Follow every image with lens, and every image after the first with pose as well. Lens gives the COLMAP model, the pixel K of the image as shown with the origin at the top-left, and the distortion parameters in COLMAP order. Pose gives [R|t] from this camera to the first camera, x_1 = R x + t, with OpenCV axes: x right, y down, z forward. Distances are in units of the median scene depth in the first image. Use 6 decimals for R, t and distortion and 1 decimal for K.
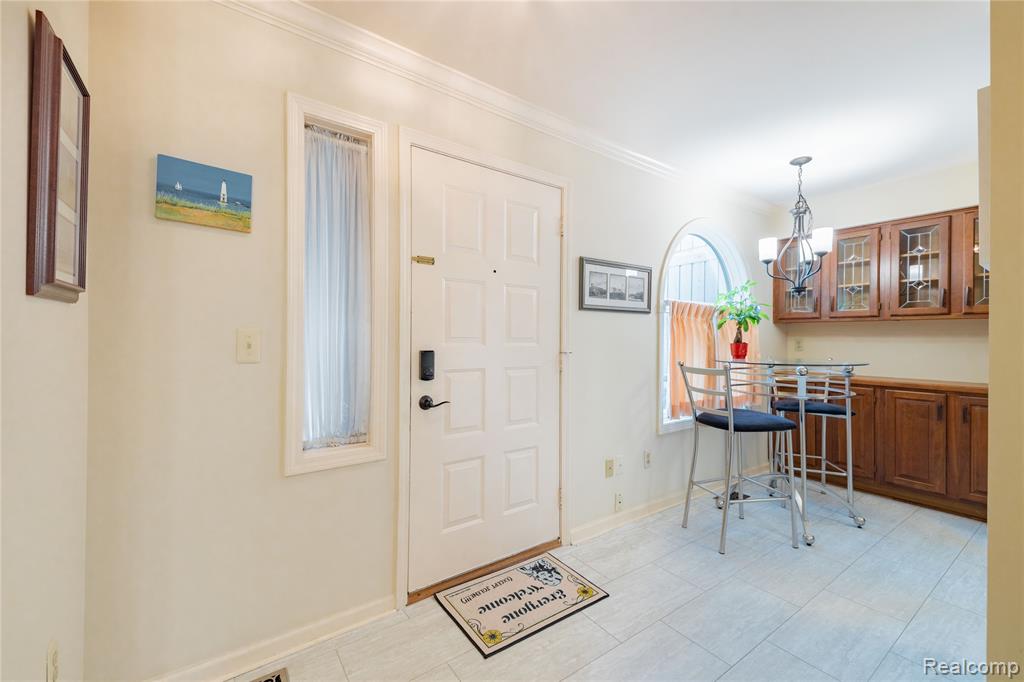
lens RADIAL K [[418.7, 0, 517.3], [0, 418.7, 340.3], [0, 0, 1]] dist [0.038216, -0.010876]
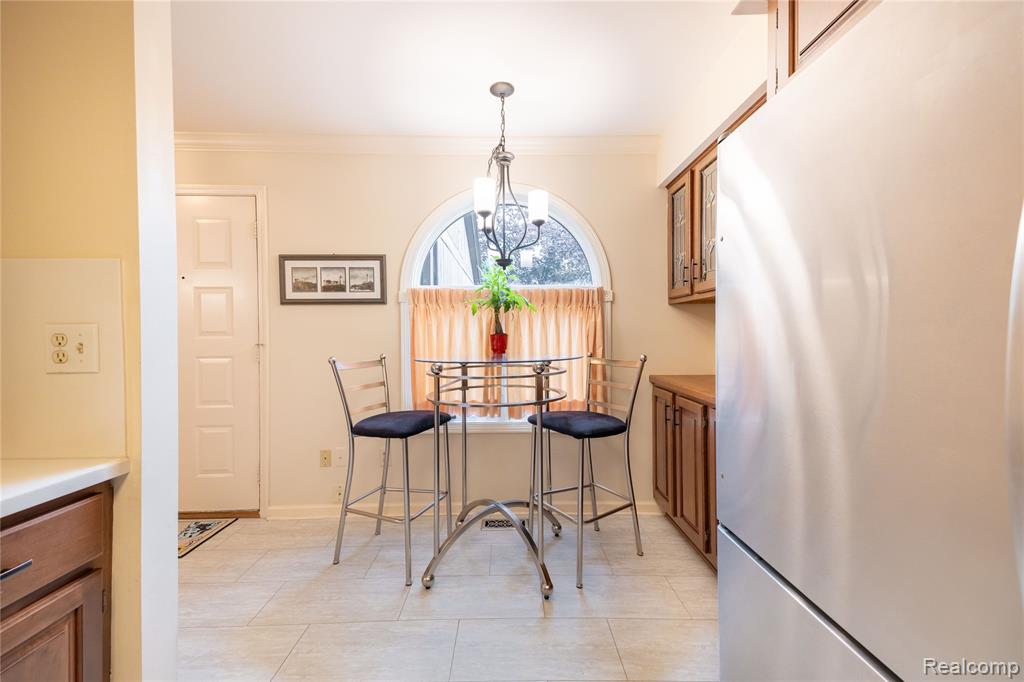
lens RADIAL K [[418.7, 0, 516.5], [0, 418.7, 338.1], [0, 0, 1]] dist [0.038216, -0.010876]
pose [[0.820804, -0.006133, -0.571177, 1.112251], [0.010357, 0.999938, 0.004147, 0.013130], [0.571116, -0.009319, 0.820817, 0.399147]]
